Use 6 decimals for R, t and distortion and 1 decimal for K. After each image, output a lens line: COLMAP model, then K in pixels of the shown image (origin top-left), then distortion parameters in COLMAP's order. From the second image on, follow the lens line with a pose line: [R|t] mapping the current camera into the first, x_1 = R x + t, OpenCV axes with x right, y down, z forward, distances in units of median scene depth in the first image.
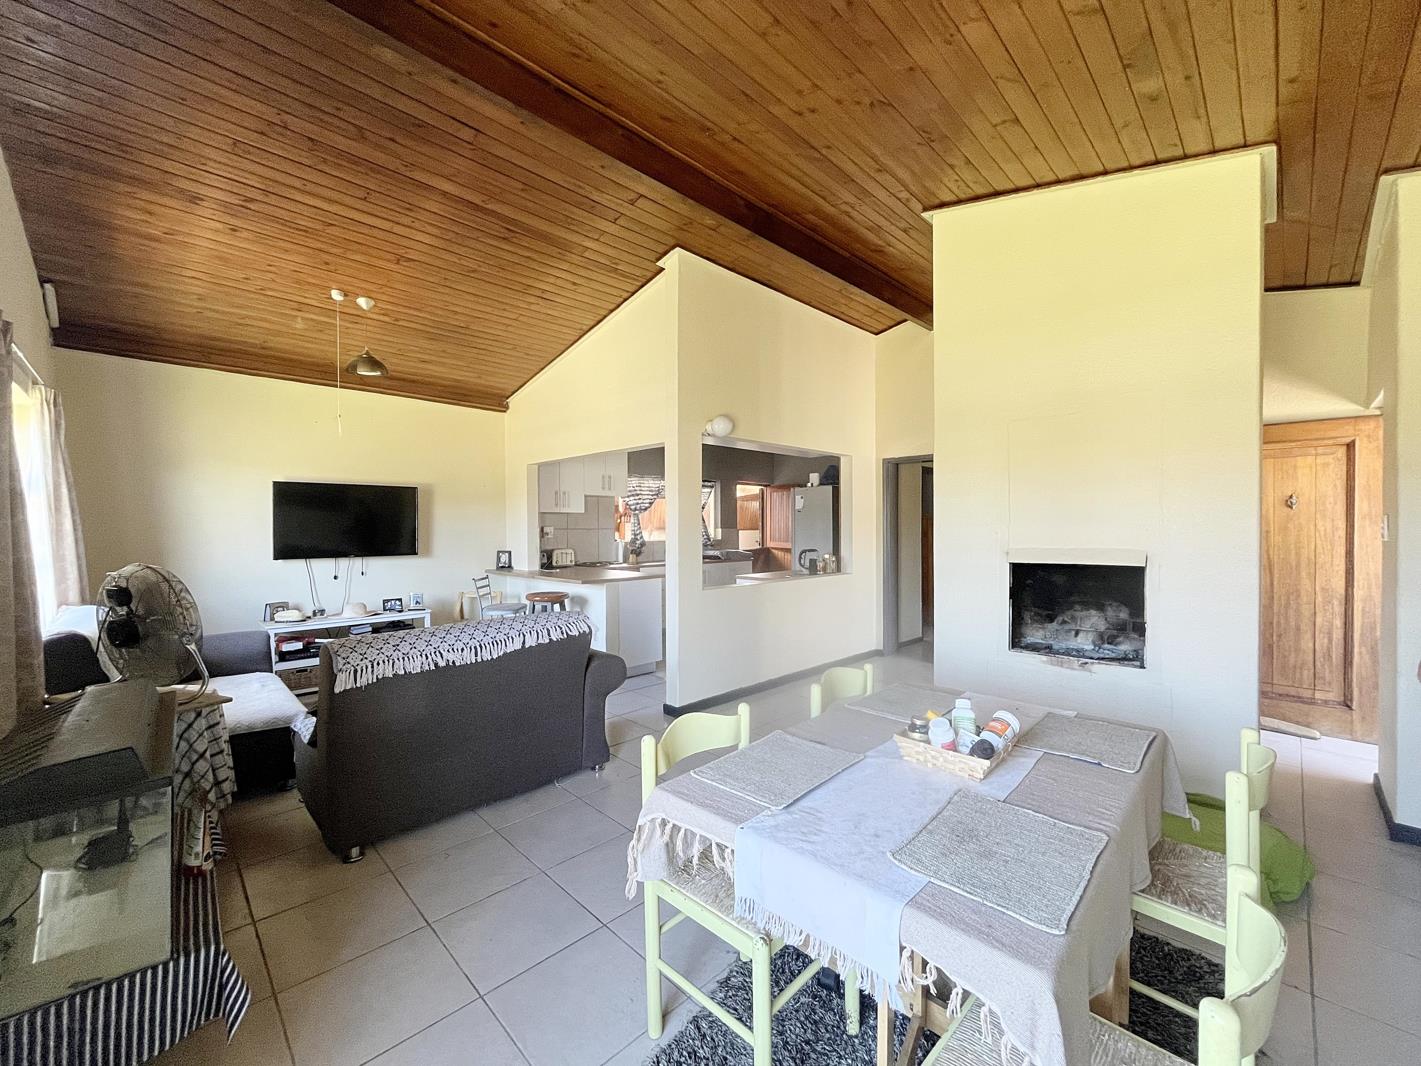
lens RADIAL K [[578.7, 0, 710.5], [0, 578.7, 533.0], [0, 0, 1]] dist [-0.001482, -0.000334]
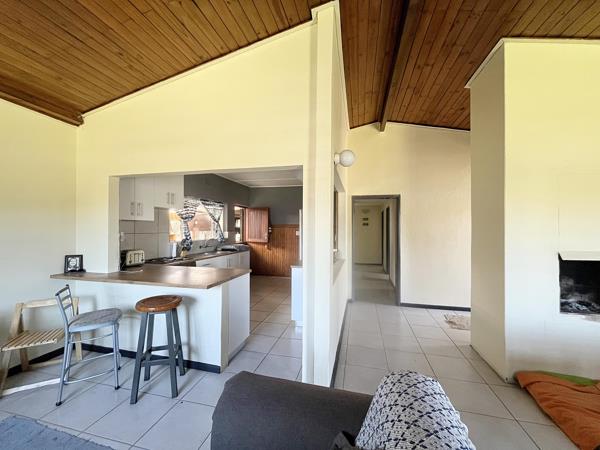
lens RADIAL K [[244.4, 0, 300.0], [0, 244.4, 225.0], [0, 0, 1]] dist [-0.001482, -0.000334]
pose [[0.850284, 0.011605, 0.526197, -0.240205], [-0.001532, 0.999807, -0.019574, -0.016665], [-0.526322, 0.015837, 0.850138, 0.399767]]
